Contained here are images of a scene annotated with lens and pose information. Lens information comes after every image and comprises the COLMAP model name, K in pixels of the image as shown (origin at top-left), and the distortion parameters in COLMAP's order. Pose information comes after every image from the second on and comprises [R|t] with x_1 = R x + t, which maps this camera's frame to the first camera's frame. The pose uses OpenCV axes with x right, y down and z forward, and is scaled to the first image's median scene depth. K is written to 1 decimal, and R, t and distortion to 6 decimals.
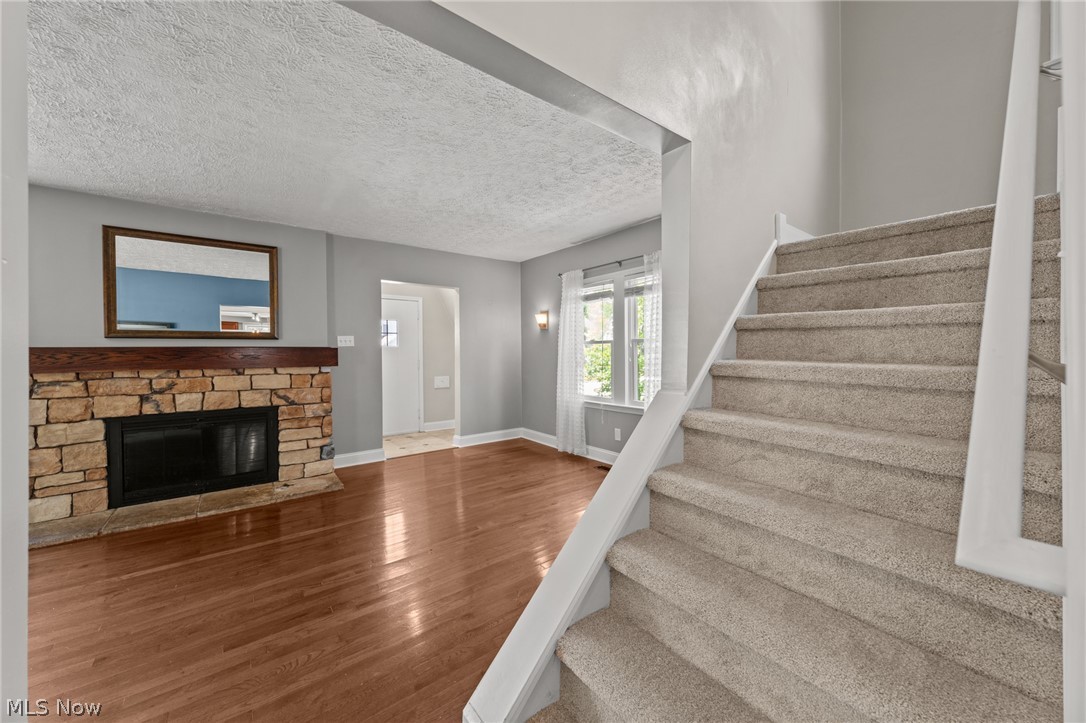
lens RADIAL K [[385.1, 0, 545.3], [0, 385.1, 357.5], [0, 0, 1]] dist [-0.002268, -0.000028]
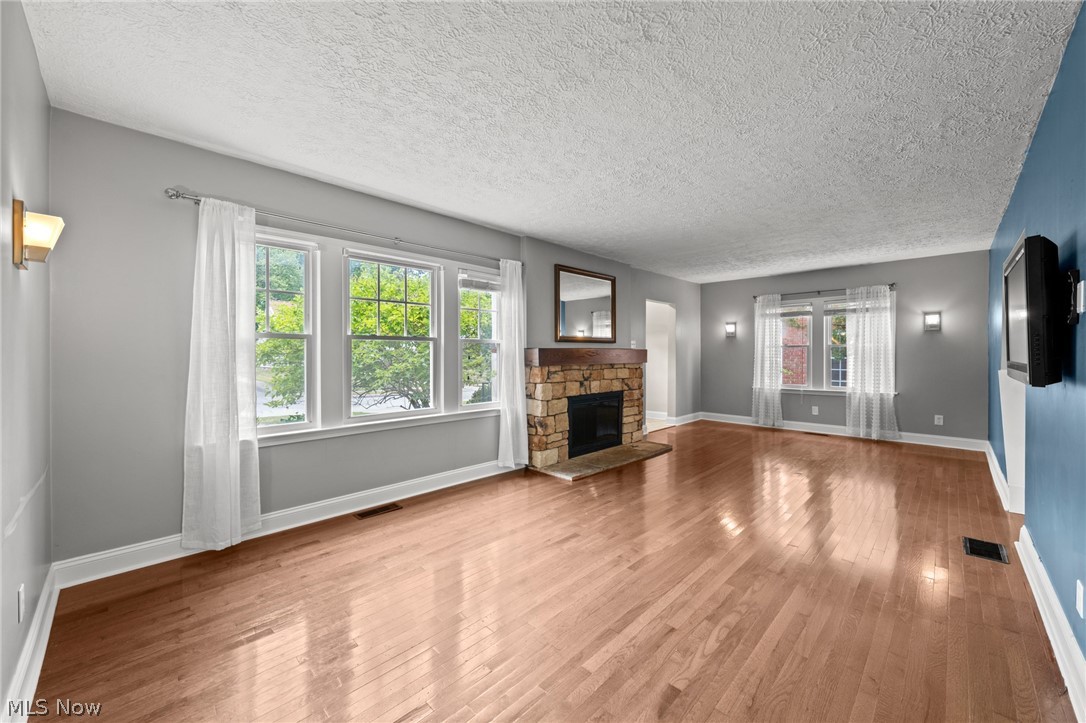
lens RADIAL K [[415.6, 0, 546.2], [0, 415.6, 357.8], [0, 0, 1]] dist [0.001223, 0.000150]
pose [[0.987996, 0.000495, 0.154479, -1.320208], [0.000672, 0.999972, -0.007498, 0.018741], [-0.154478, 0.007511, 0.987968, -0.498627]]
